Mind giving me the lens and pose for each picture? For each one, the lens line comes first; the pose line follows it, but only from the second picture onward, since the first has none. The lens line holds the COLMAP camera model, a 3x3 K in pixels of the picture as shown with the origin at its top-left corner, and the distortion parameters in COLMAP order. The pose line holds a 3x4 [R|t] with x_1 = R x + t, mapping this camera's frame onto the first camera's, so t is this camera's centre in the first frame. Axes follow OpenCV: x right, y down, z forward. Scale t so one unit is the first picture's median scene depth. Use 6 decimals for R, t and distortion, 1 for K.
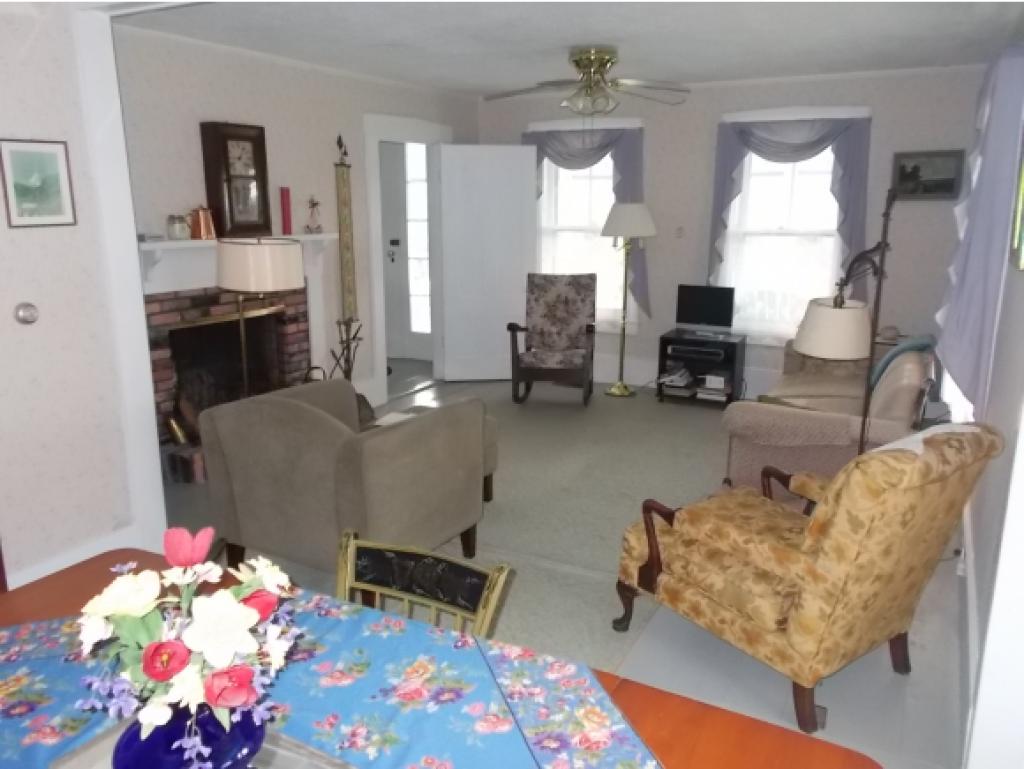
lens RADIAL K [[795.4, 0, 508.2], [0, 795.4, 383.9], [0, 0, 1]] dist [0.026186, -0.008819]
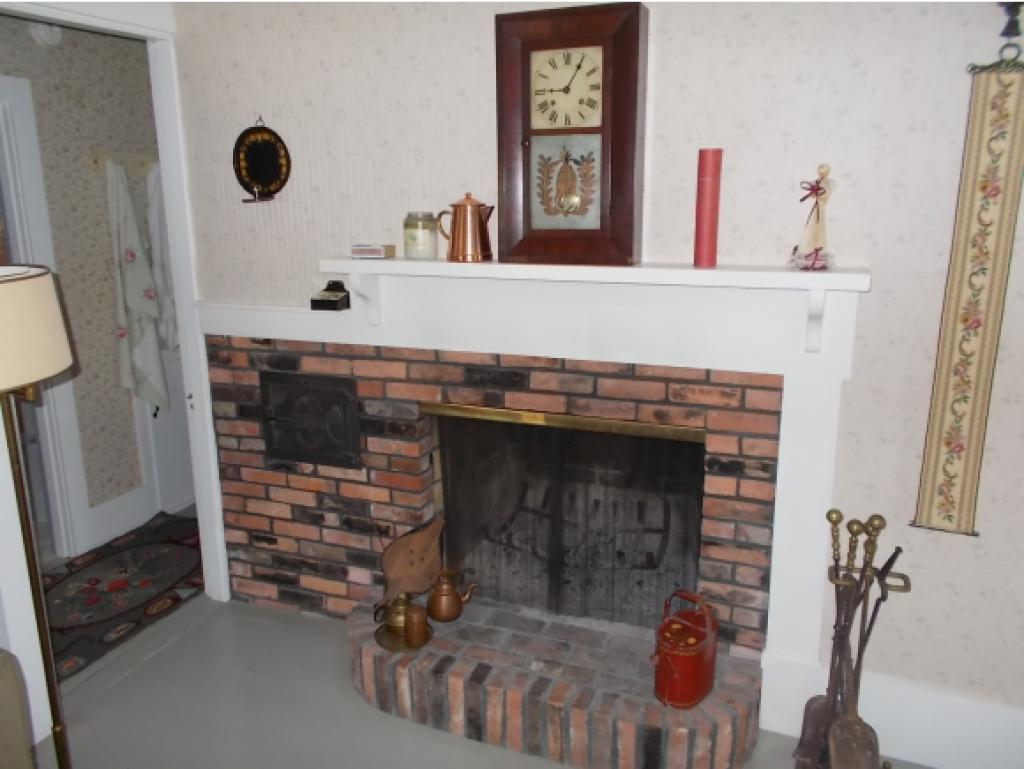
lens RADIAL K [[795.4, 0, 508.2], [0, 795.4, 383.9], [0, 0, 1]] dist [0.026186, -0.008819]
pose [[0.132781, 0.238602, -0.961997, 0.096613], [-0.217192, 0.954006, 0.206642, -0.162178], [0.967056, 0.181500, 0.178496, 0.707902]]
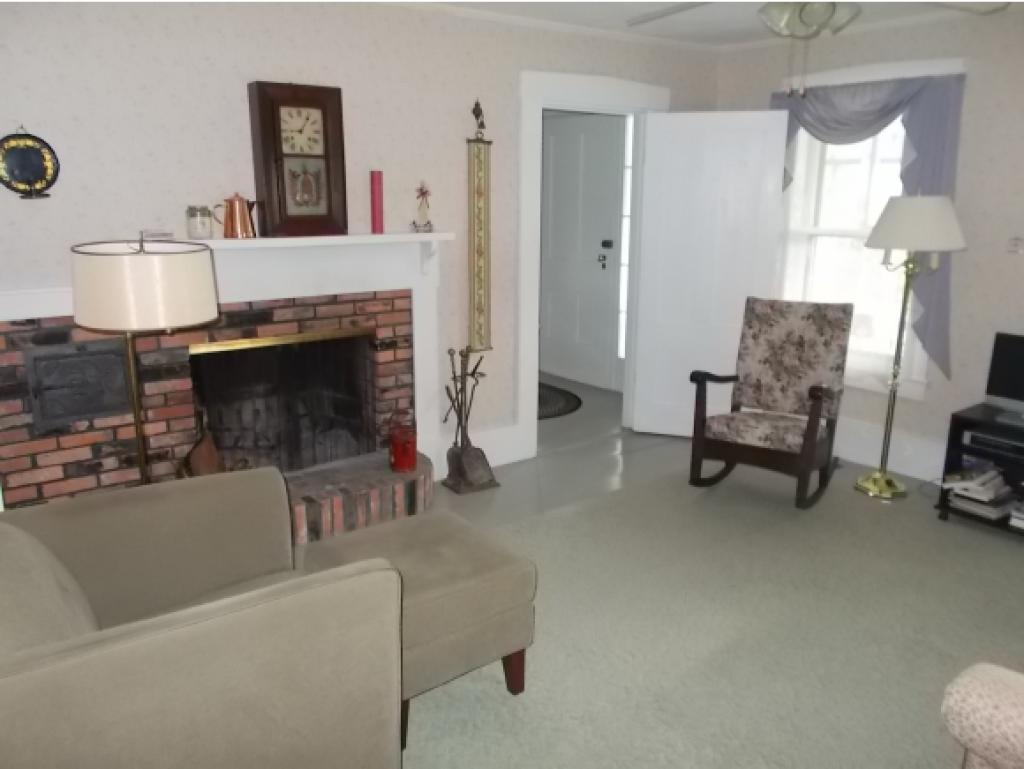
lens RADIAL K [[795.4, 0, 508.2], [0, 795.4, 383.9], [0, 0, 1]] dist [0.026186, -0.008819]
pose [[0.910367, 0.103803, -0.400570, 0.126918], [-0.099511, 0.994536, 0.031566, -0.069312], [0.401658, 0.011124, 0.915722, 0.305167]]
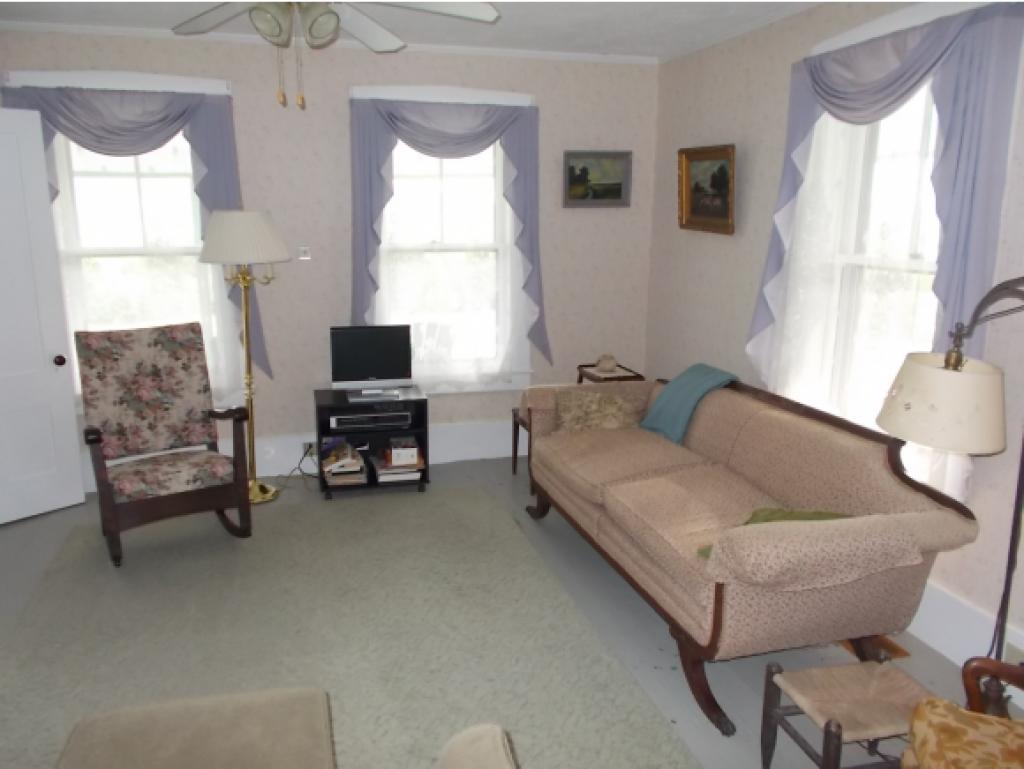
lens RADIAL K [[800.7, 0, 512.0], [0, 800.7, 384.5], [0, 0, 1]] dist [0.004933, -0.006325]
pose [[0.727808, -0.146918, 0.669859, -0.144916], [0.153055, 0.986944, 0.050168, -0.087484], [-0.668483, 0.066012, 0.740792, 0.388238]]
